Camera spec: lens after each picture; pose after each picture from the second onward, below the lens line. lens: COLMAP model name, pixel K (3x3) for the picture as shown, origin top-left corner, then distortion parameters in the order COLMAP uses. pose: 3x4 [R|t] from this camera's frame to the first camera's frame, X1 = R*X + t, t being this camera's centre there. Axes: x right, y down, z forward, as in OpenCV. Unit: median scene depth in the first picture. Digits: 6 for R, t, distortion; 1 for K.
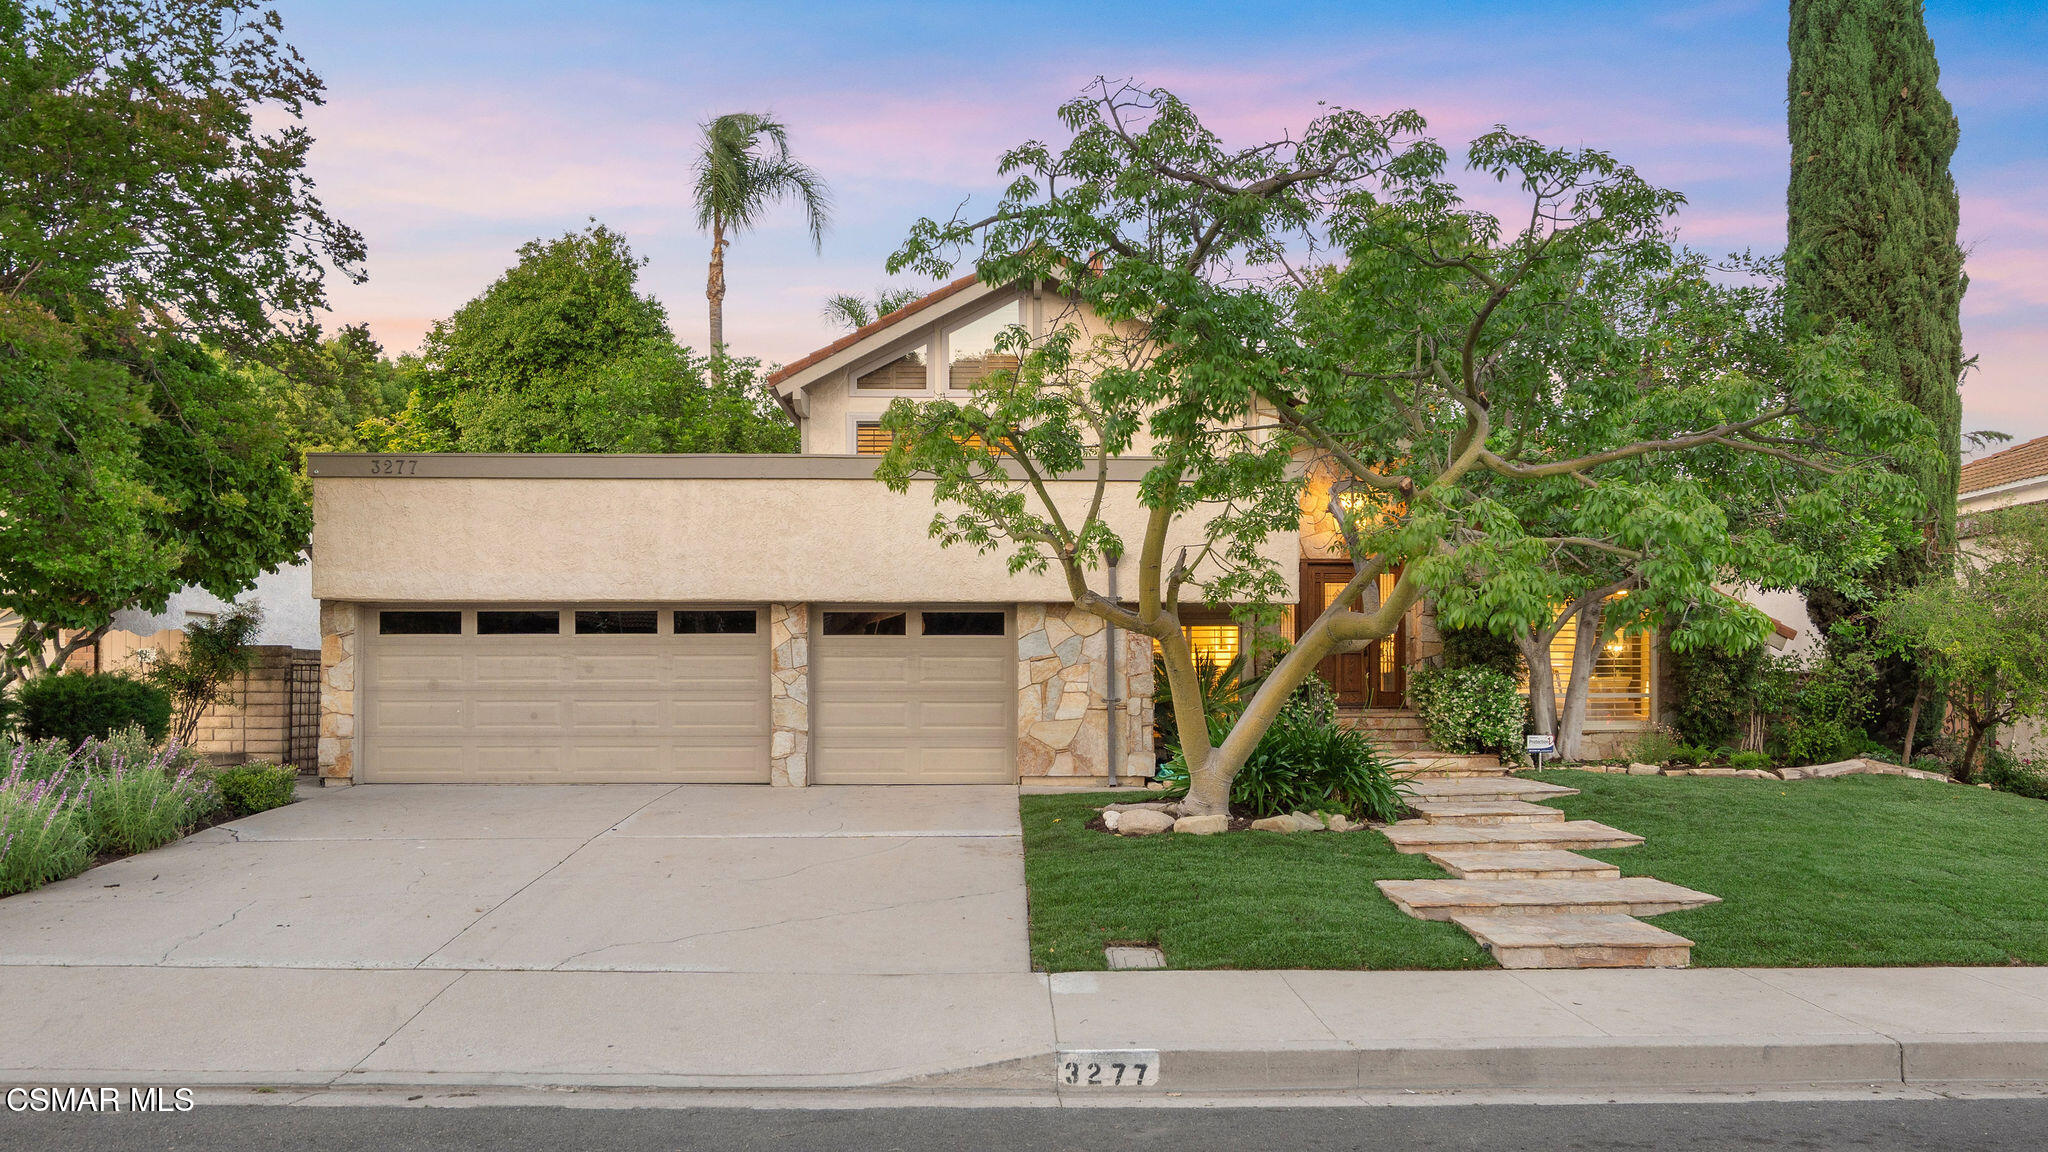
lens RADIAL K [[1113.5, 0, 1028.3], [0, 1113.5, 649.7], [0, 0, 1]] dist [-0.042434, 0.017501]
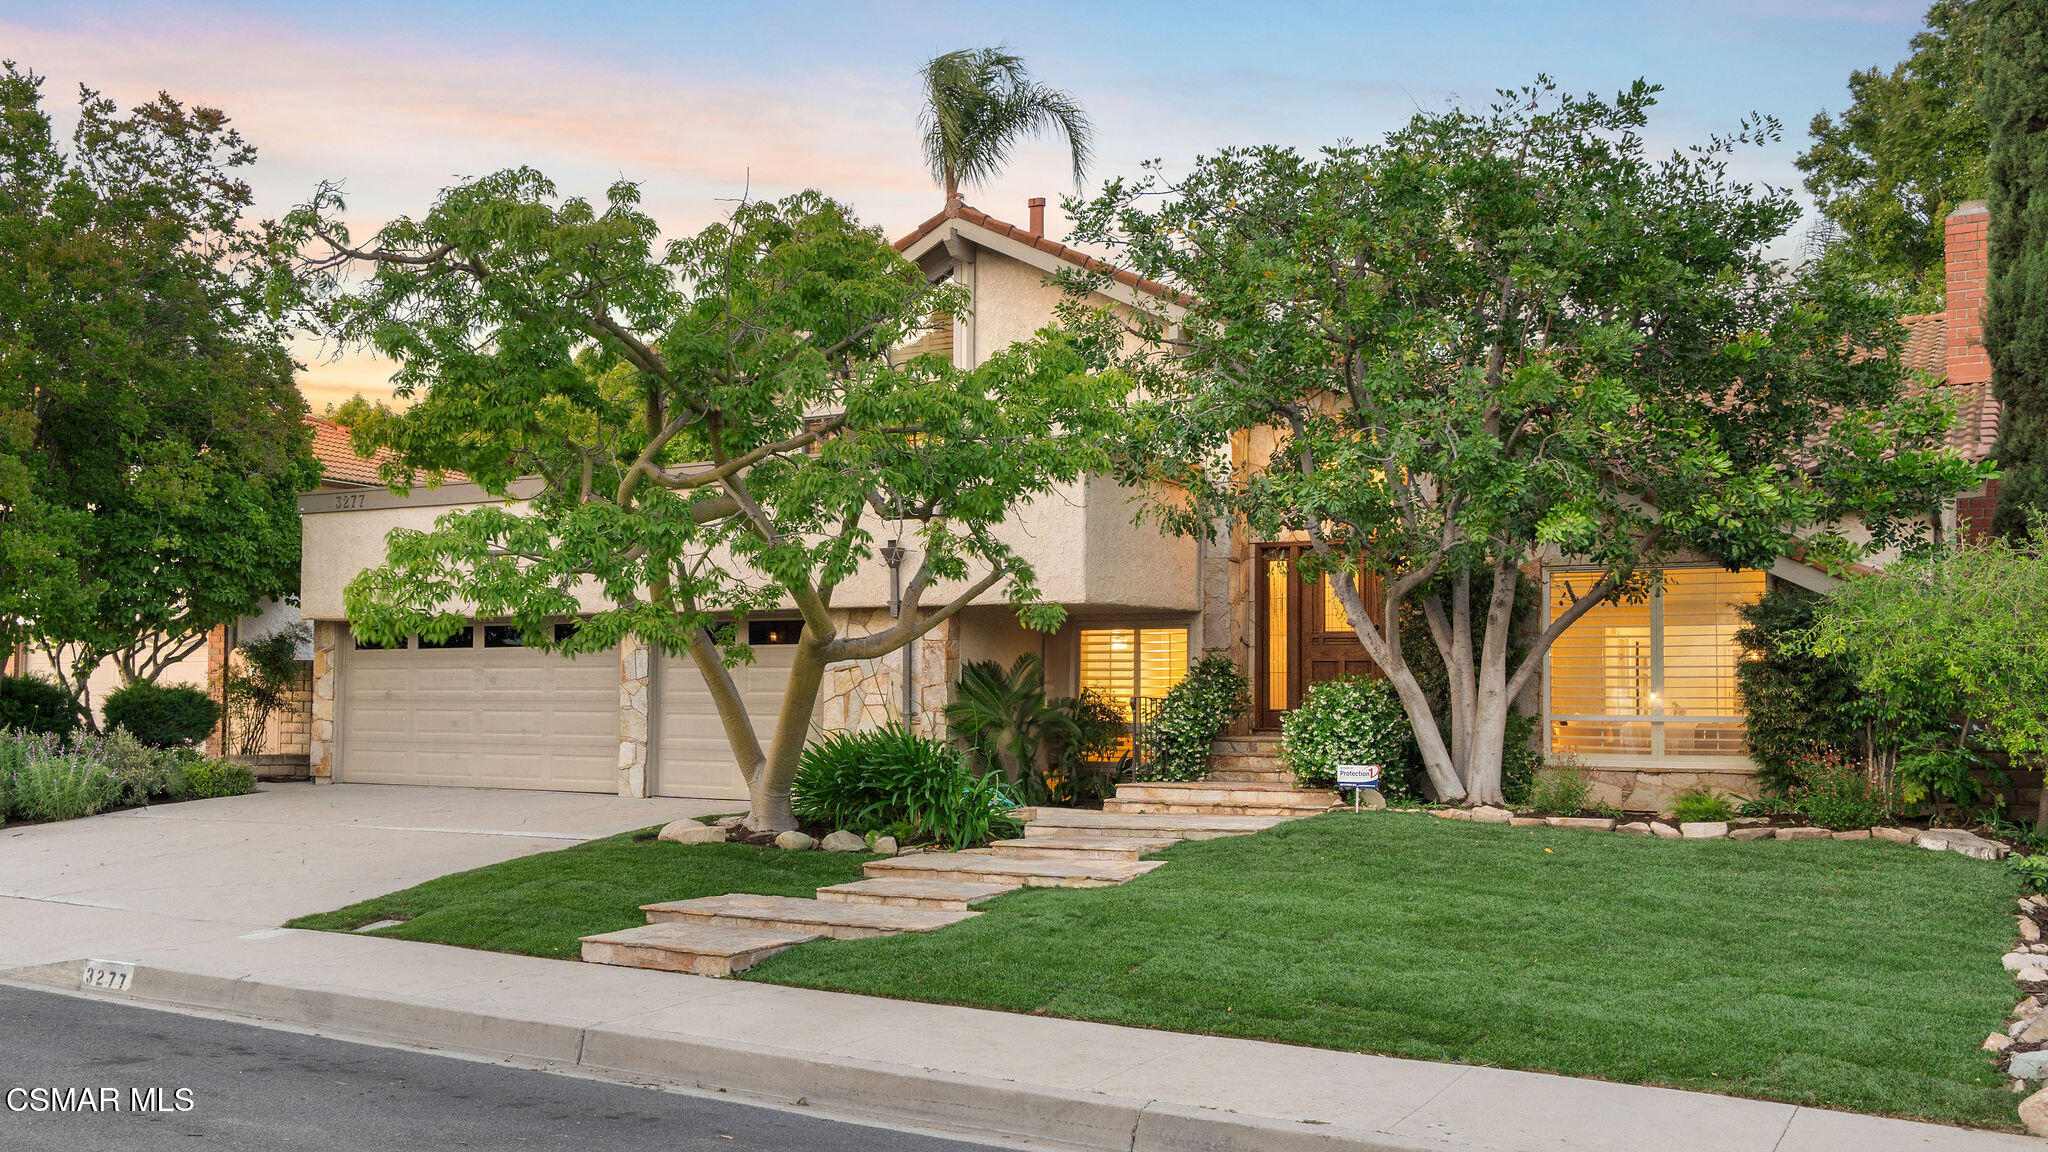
lens RADIAL K [[1504.6, 0, 1024.0], [0, 1504.6, 576.0], [0, 0, 1]] dist [0.003900, 0.002133]
pose [[0.885304, -0.032721, -0.463861, 0.730343], [0.007028, 0.998349, -0.057011, 0.003530], [0.464960, 0.047213, 0.884072, -0.045141]]
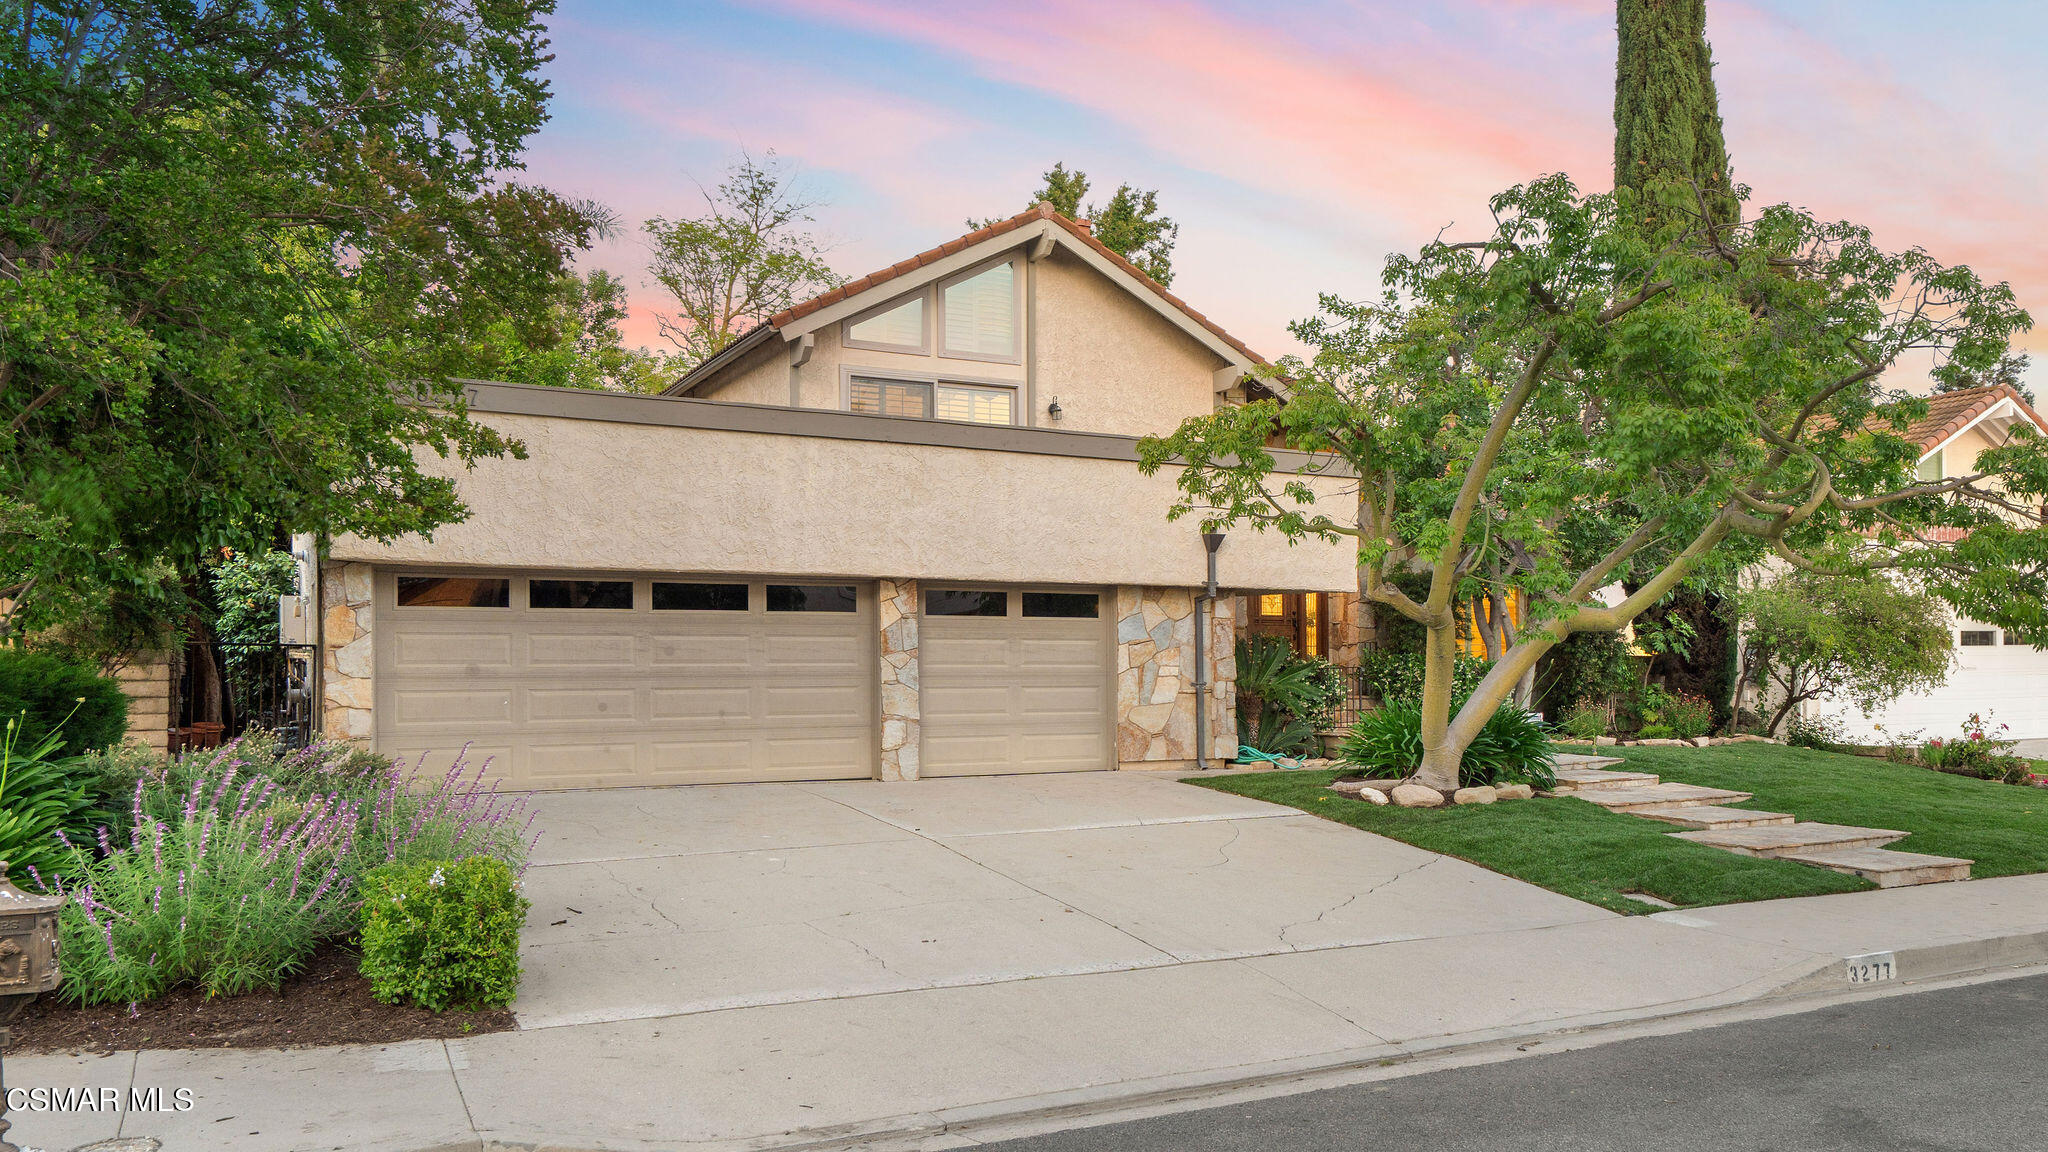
lens RADIAL K [[1279.1, 0, 959.9], [0, 1279.1, 623.4], [0, 0, 1]] dist [-0.007032, 0.000063]
pose [[0.925510, 0.012231, 0.378527, -0.564593], [-0.011672, 0.999925, -0.003771, -0.002525], [-0.378544, -0.000928, 0.925583, 0.009904]]
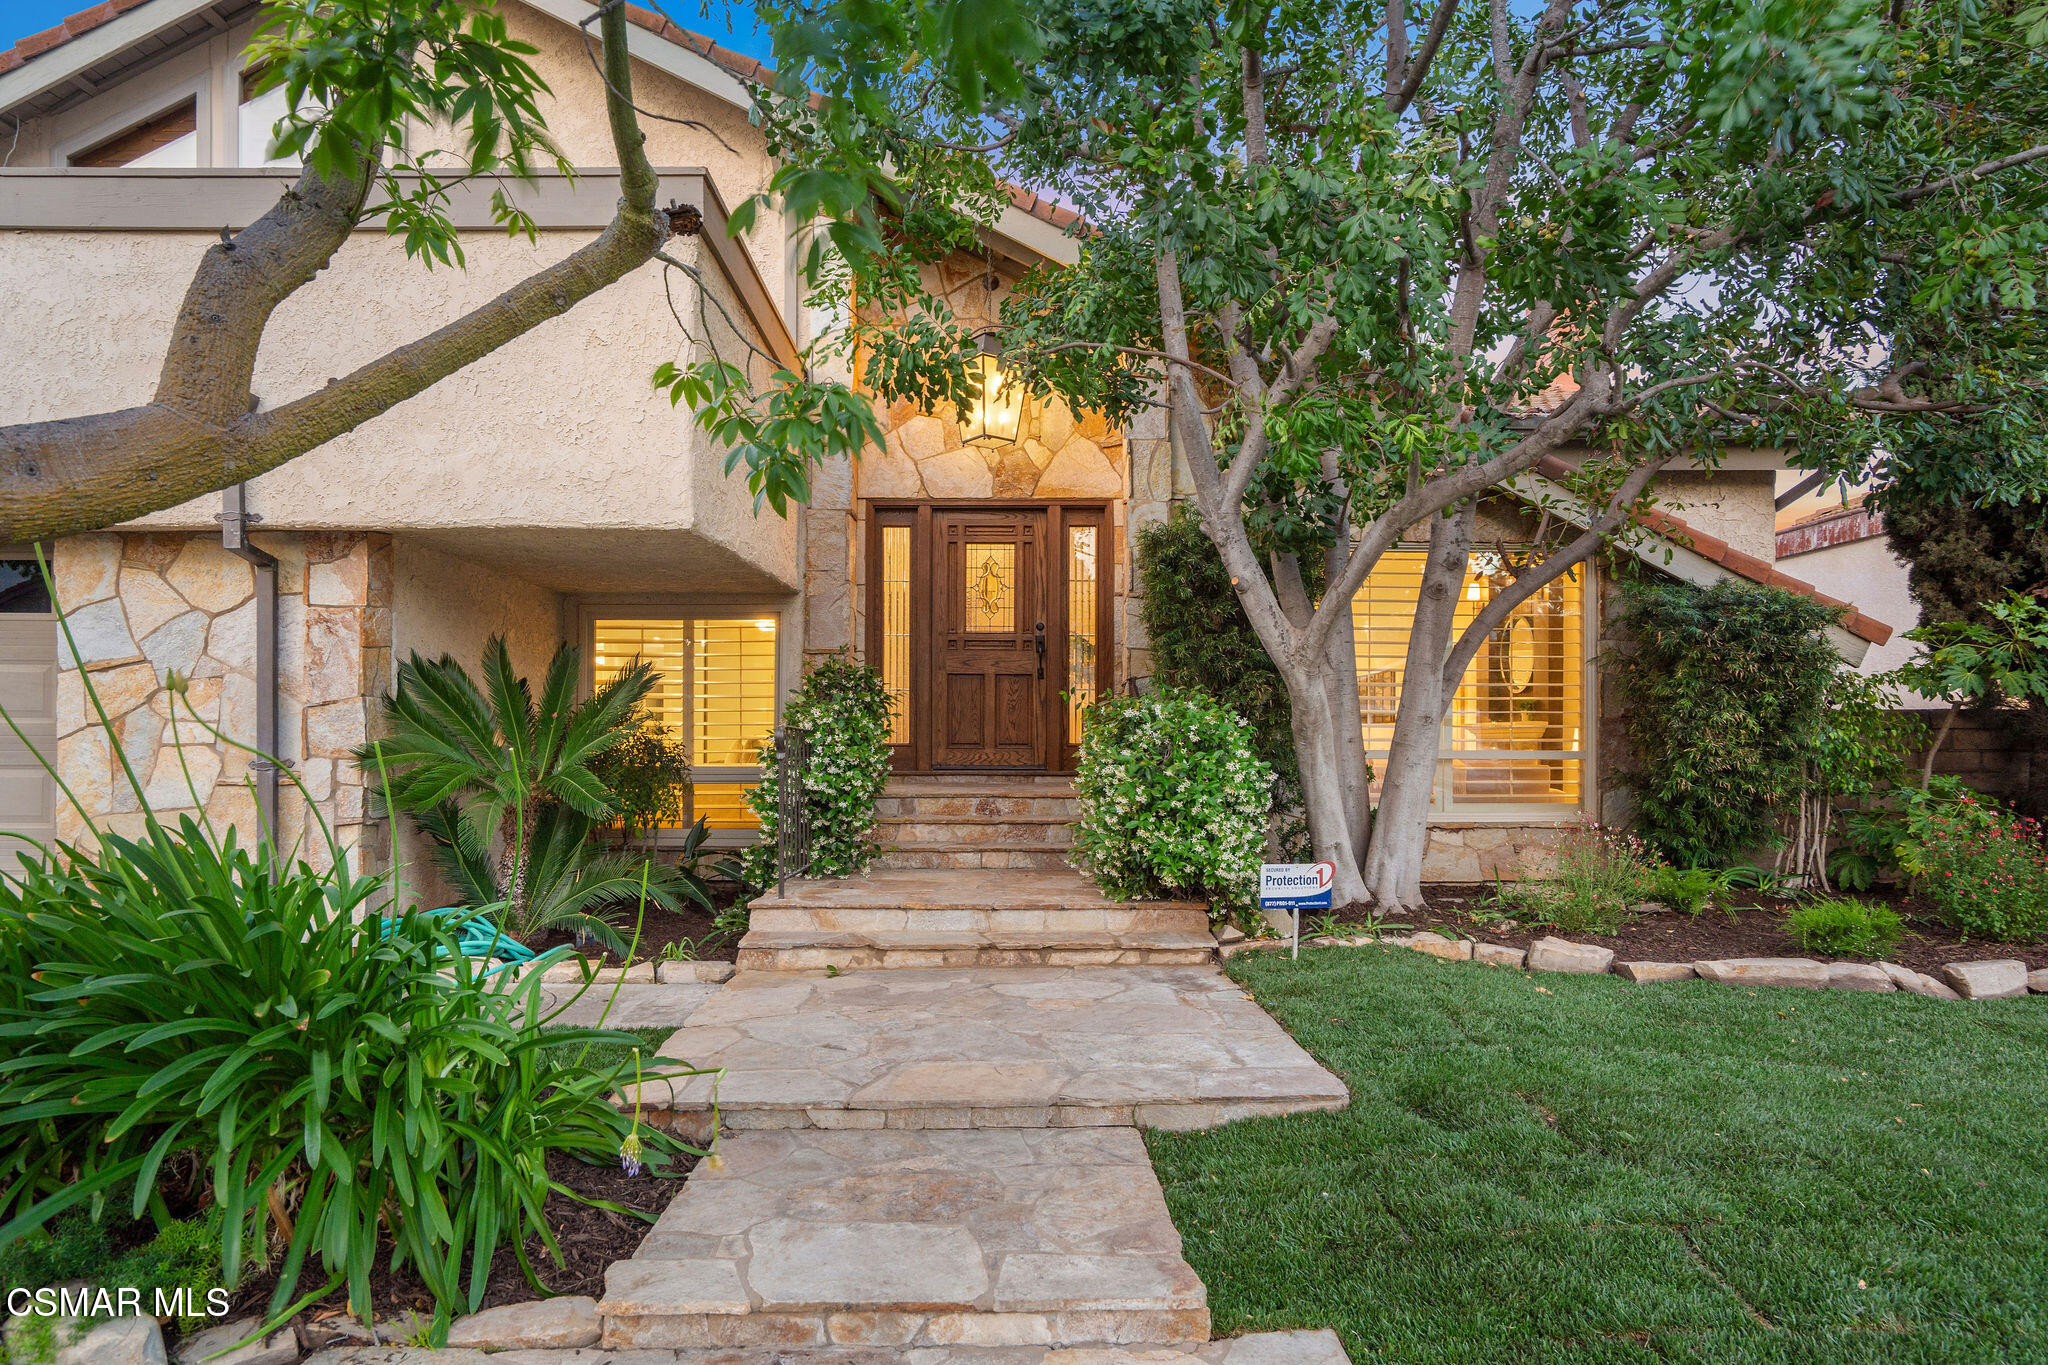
lens RADIAL K [[1082.8, 0, 914.1], [0, 1082.8, 708.5], [0, 0, 1]] dist [-0.054588, 0.040766]
pose [[0.999231, 0.003858, -0.039031, 0.335575], [-0.003486, 0.999948, 0.009607, 0.019612], [0.039066, -0.009463, 0.999192, 0.603037]]
